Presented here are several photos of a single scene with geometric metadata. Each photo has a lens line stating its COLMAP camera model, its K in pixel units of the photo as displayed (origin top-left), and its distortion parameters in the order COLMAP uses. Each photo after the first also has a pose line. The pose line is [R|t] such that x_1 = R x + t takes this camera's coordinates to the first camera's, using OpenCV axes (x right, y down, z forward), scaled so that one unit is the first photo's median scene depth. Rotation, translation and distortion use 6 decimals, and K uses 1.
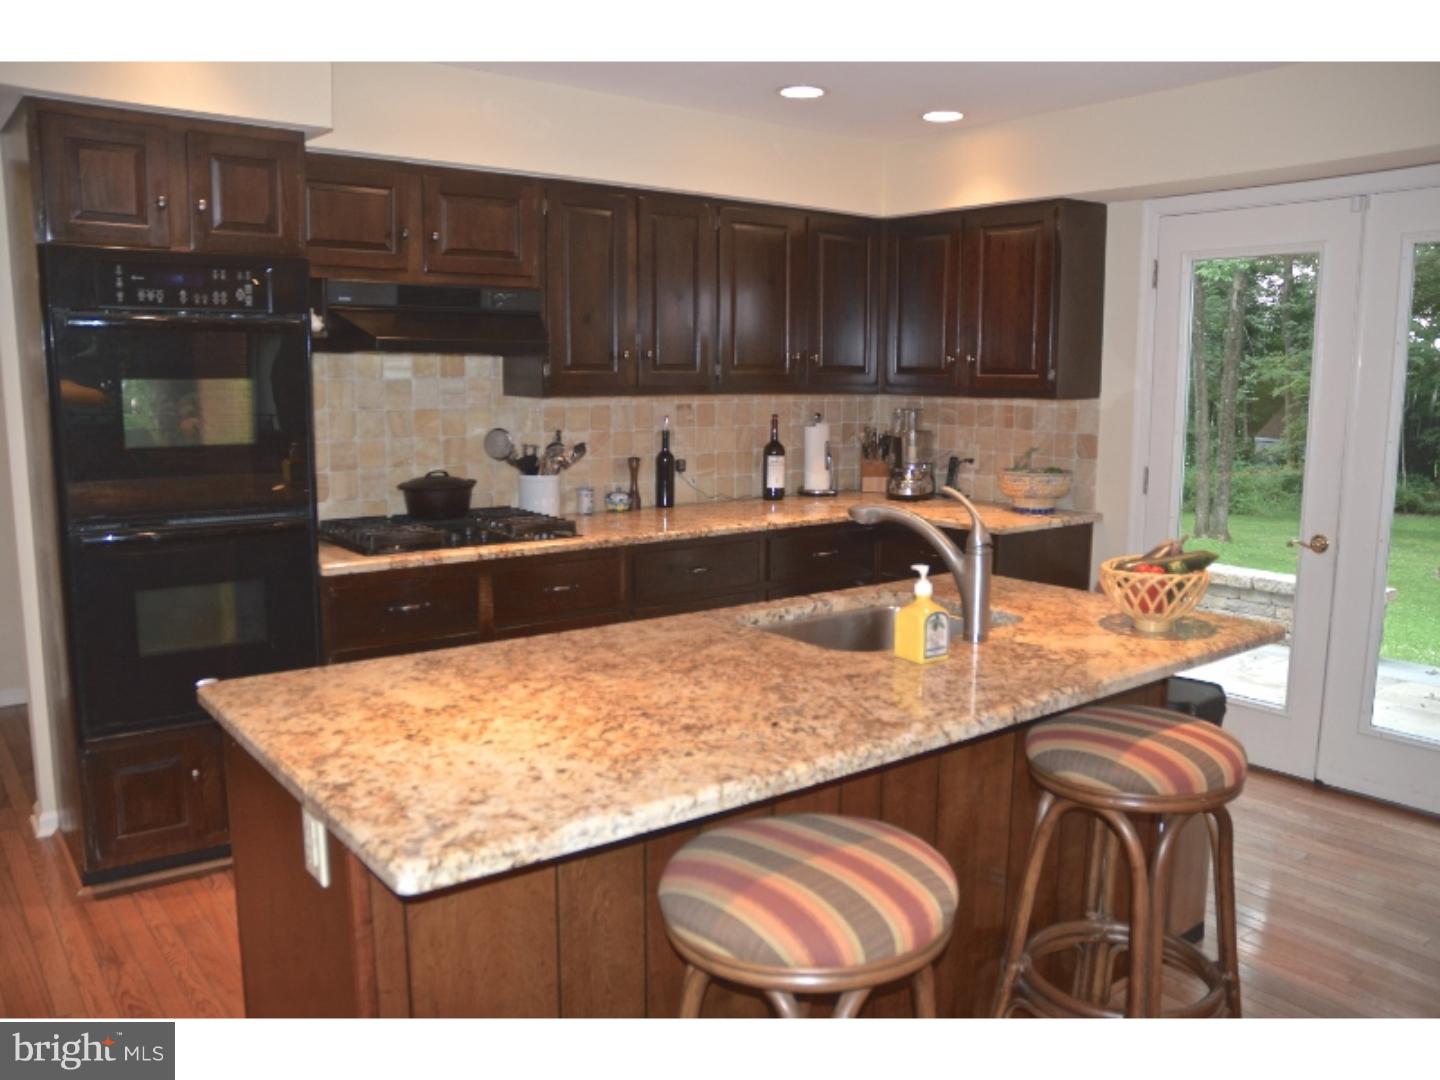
lens RADIAL K [[1144.0, 0, 720.0], [0, 1144.0, 540.0], [0, 0, 1]] dist [-0.160463, 0.116708]
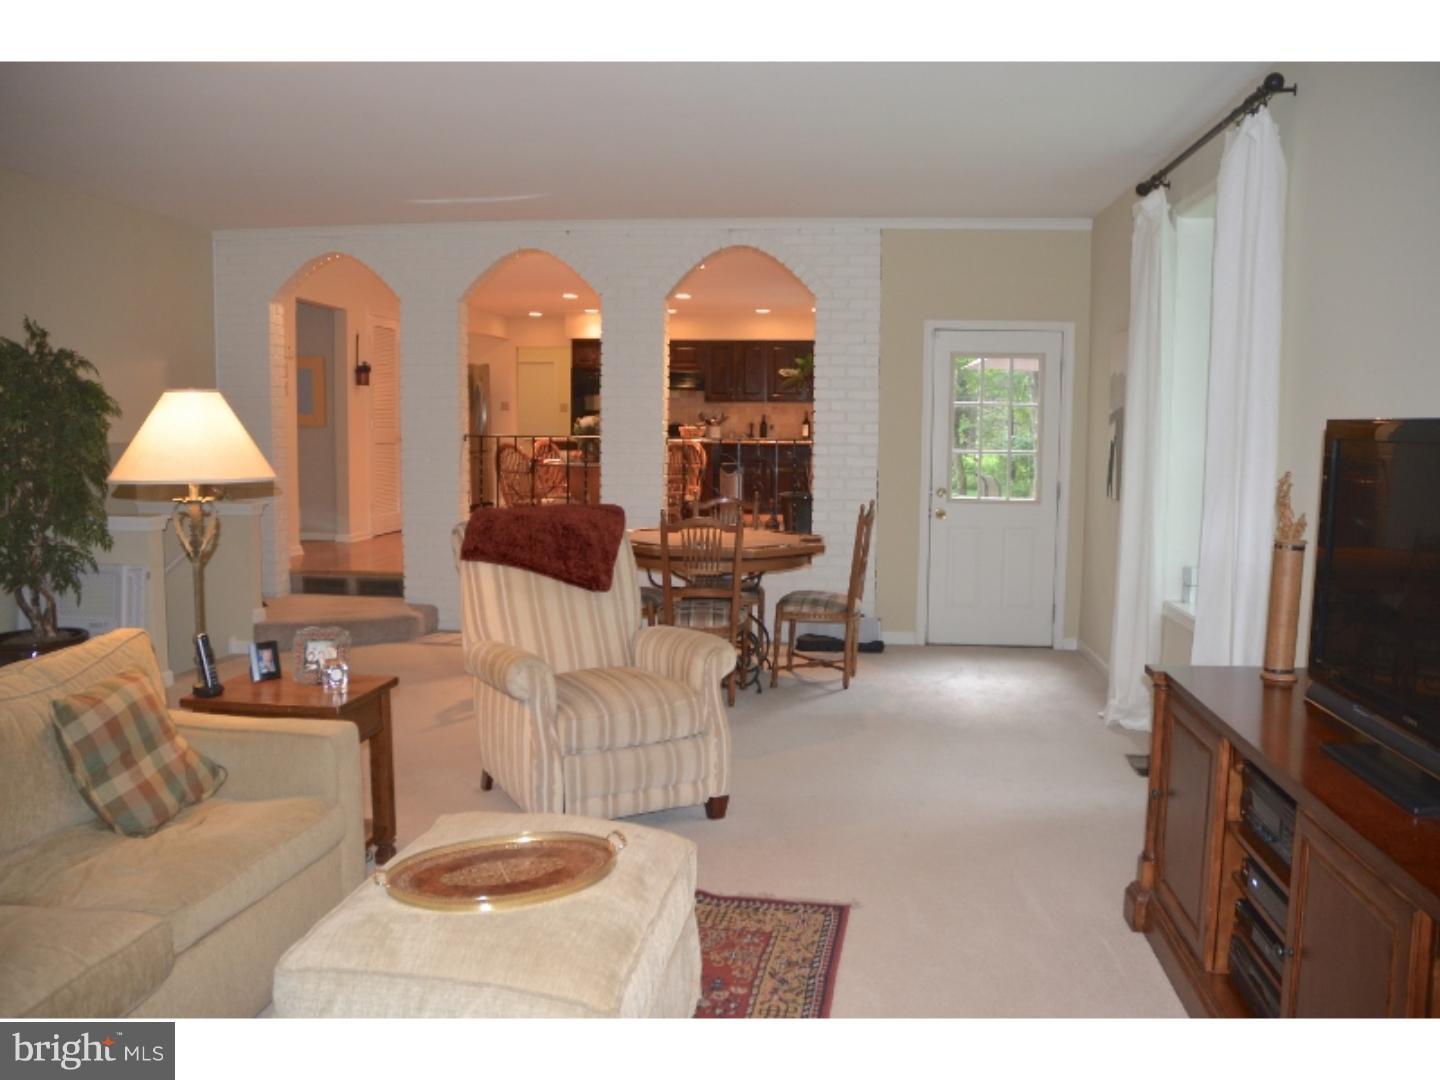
lens RADIAL K [[1144.0, 0, 720.0], [0, 1144.0, 540.0], [0, 0, 1]] dist [-0.160463, 0.116708]
pose [[0.709496, 0.077886, -0.700392, 2.177551], [-0.103148, 0.994647, 0.006119, 0.247197], [0.697119, 0.067903, 0.713732, -1.325171]]
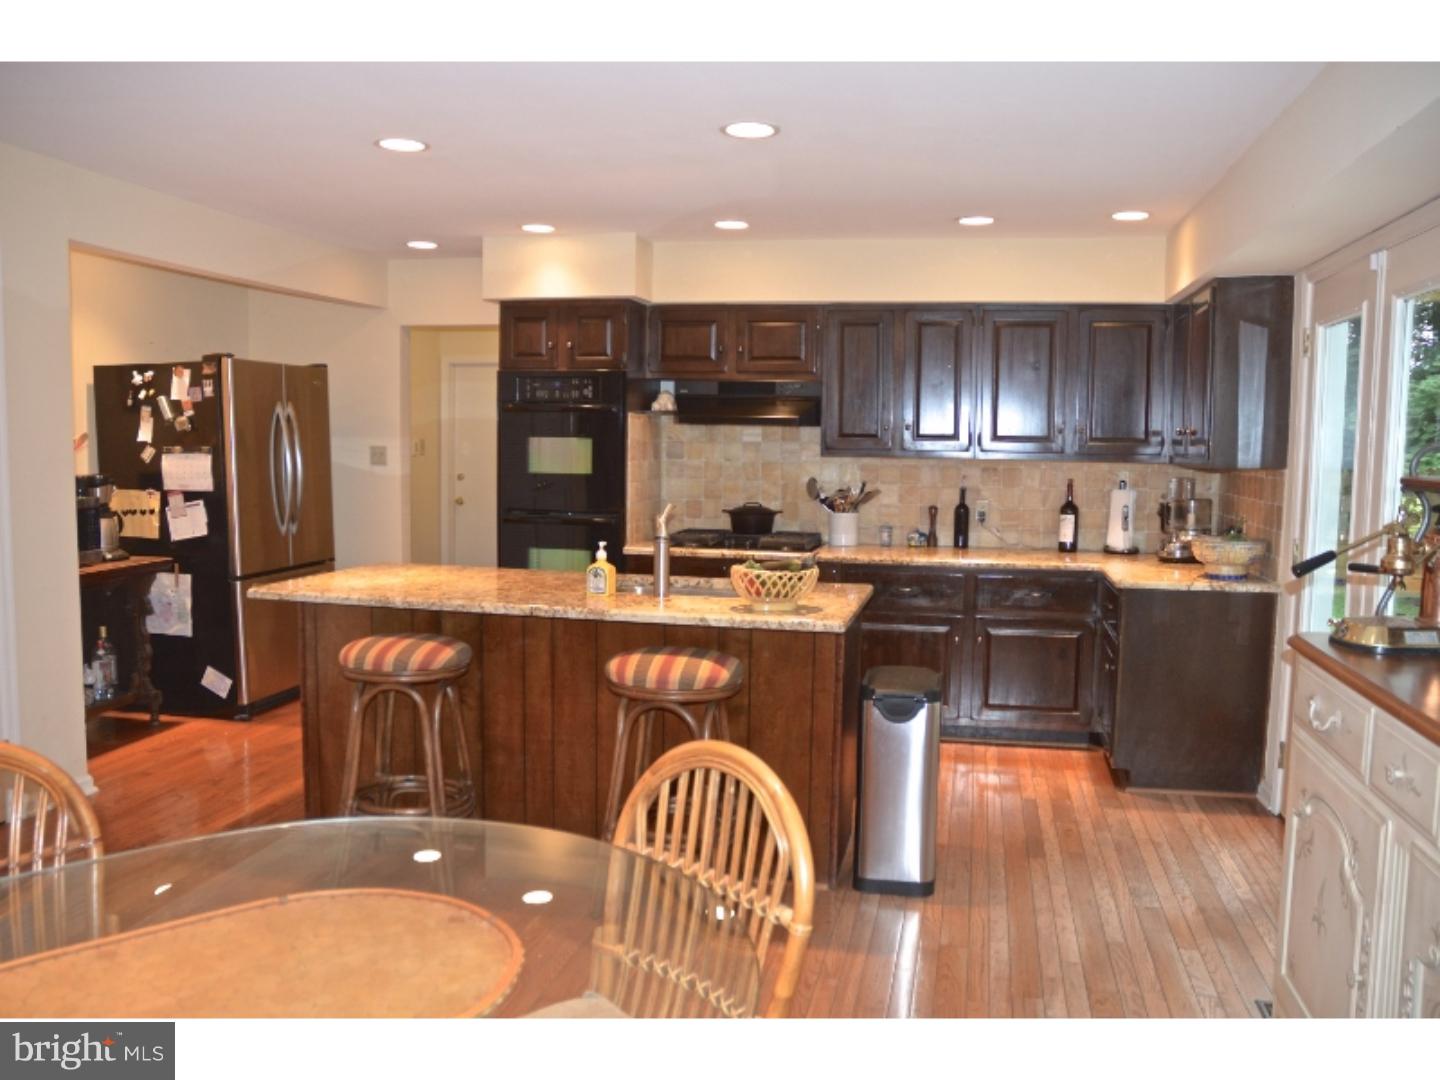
lens RADIAL K [[1144.0, 0, 720.0], [0, 1144.0, 540.0], [0, 0, 1]] dist [-0.160463, 0.116708]
pose [[0.631532, 0.071639, -0.772033, 0.808538], [-0.122504, 0.992435, -0.008119, 0.005528], [0.765611, 0.099705, 0.635530, 0.003243]]
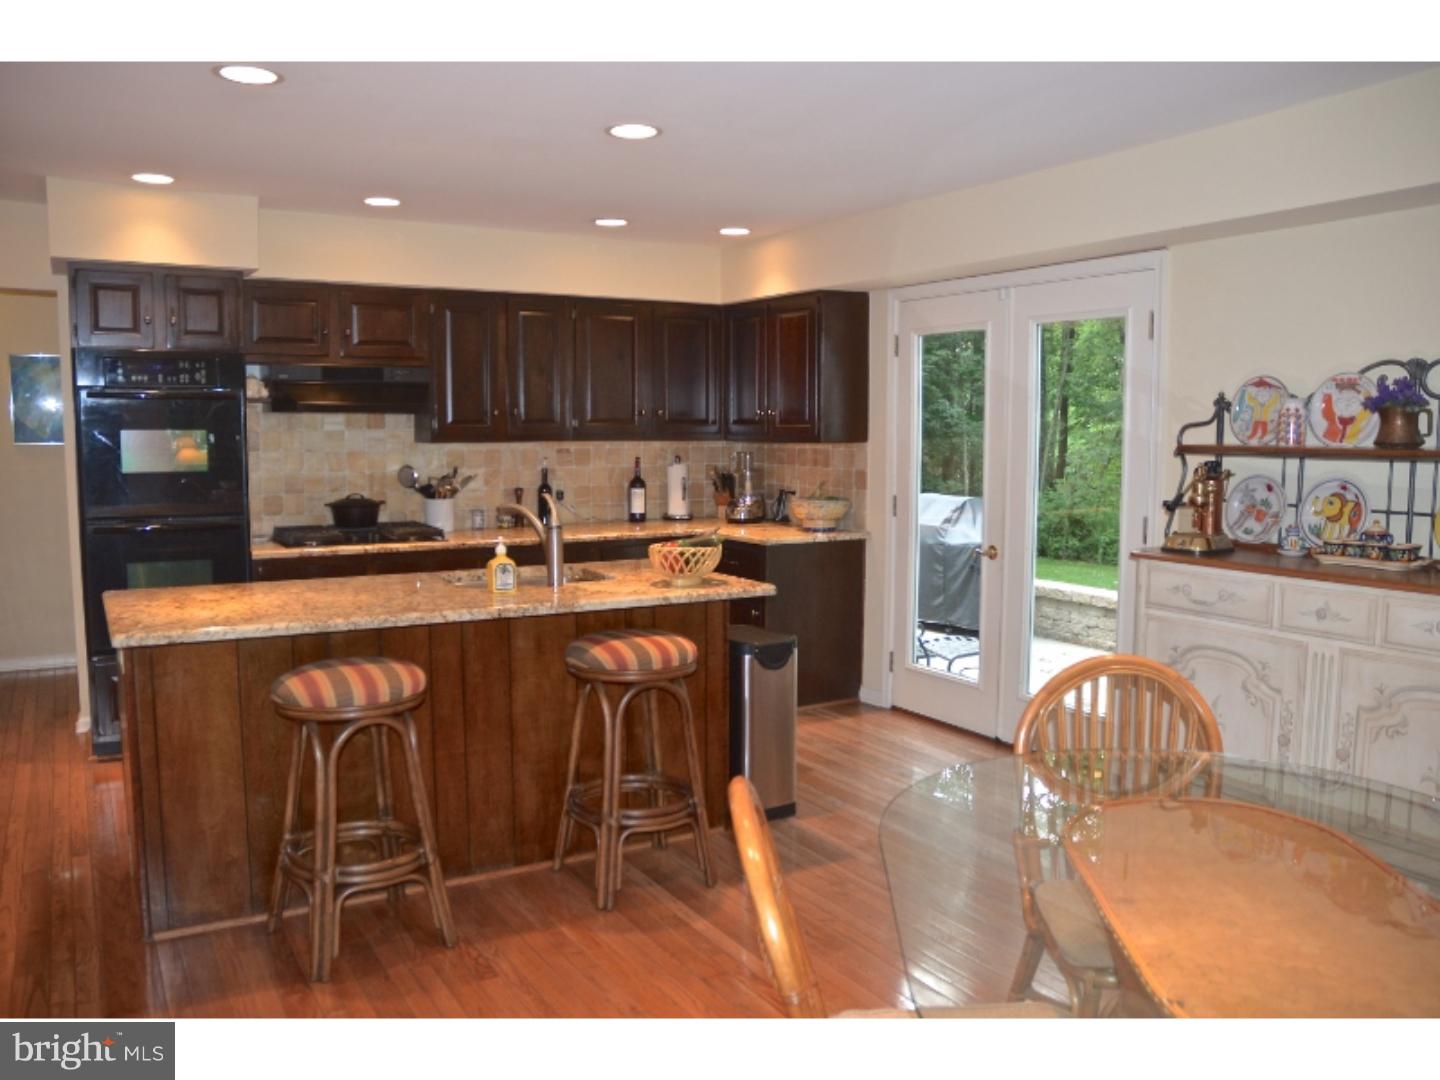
lens RADIAL K [[1144.0, 0, 720.0], [0, 1144.0, 540.0], [0, 0, 1]] dist [-0.160463, 0.116708]
pose [[0.991902, 0.009508, -0.126652, 0.348291], [-0.015401, 0.998839, -0.045638, 0.048915], [0.126071, 0.047219, 0.990897, -0.313127]]
